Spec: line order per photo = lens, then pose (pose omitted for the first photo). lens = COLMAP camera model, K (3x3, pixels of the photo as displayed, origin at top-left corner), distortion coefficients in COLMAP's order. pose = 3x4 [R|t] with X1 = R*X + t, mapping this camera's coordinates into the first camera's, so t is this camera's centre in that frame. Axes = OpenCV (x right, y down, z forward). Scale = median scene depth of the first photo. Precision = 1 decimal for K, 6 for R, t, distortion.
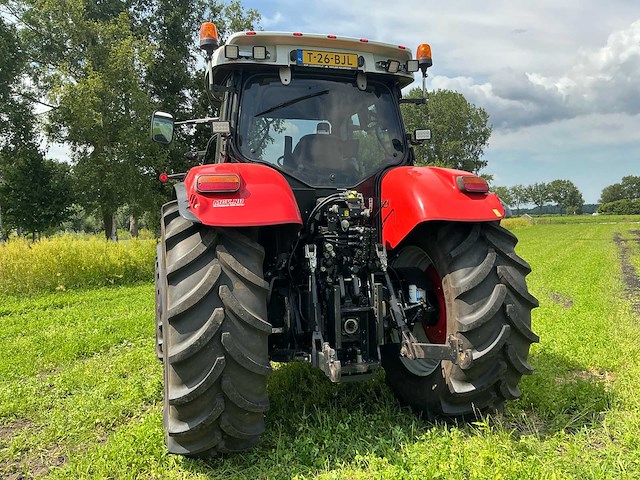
lens RADIAL K [[535.8, 0, 320.0], [0, 535.8, 240.0], [0, 0, 1]] dist [0.134692, -0.281929]
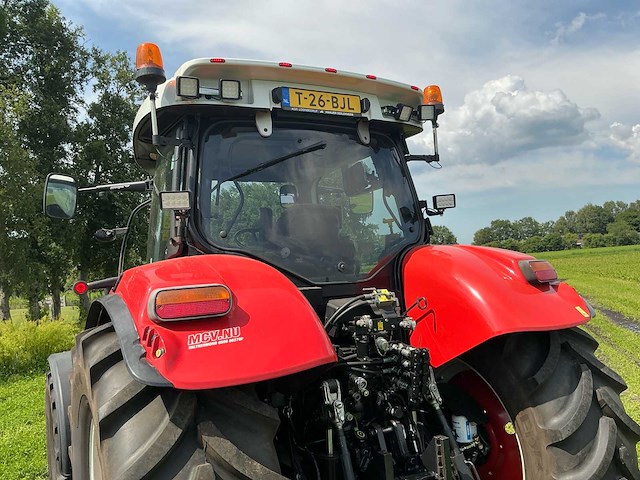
lens RADIAL K [[531.6, 0, 320.0], [0, 531.6, 240.0], [0, 0, 1]] dist [0.106619, -0.201656]
pose [[0.978108, -0.038125, 0.204577, -0.139852], [0.056914, 0.994603, -0.086756, -0.093927], [-0.200165, 0.096499, 0.974998, 0.339621]]
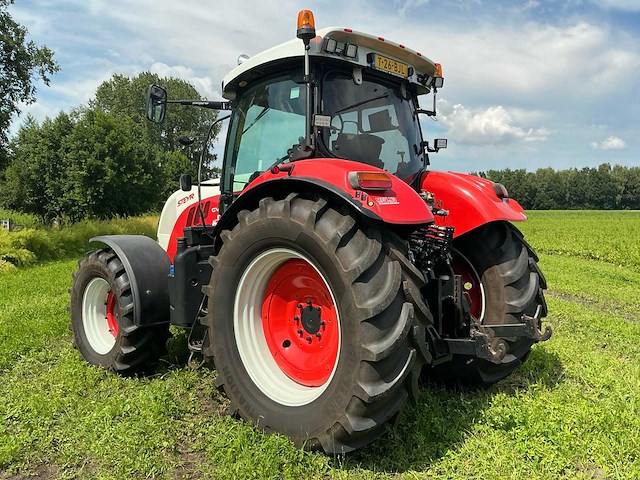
lens RADIAL K [[538.4, 0, 310.6], [0, 538.4, 242.5], [0, 0, 1]] dist [0.111915, -0.221757]
pose [[0.874633, 0.000720, 0.484786, -0.643683], [-0.011738, 0.999737, 0.019693, -0.006381], [-0.484644, -0.022915, 0.874411, 0.136232]]
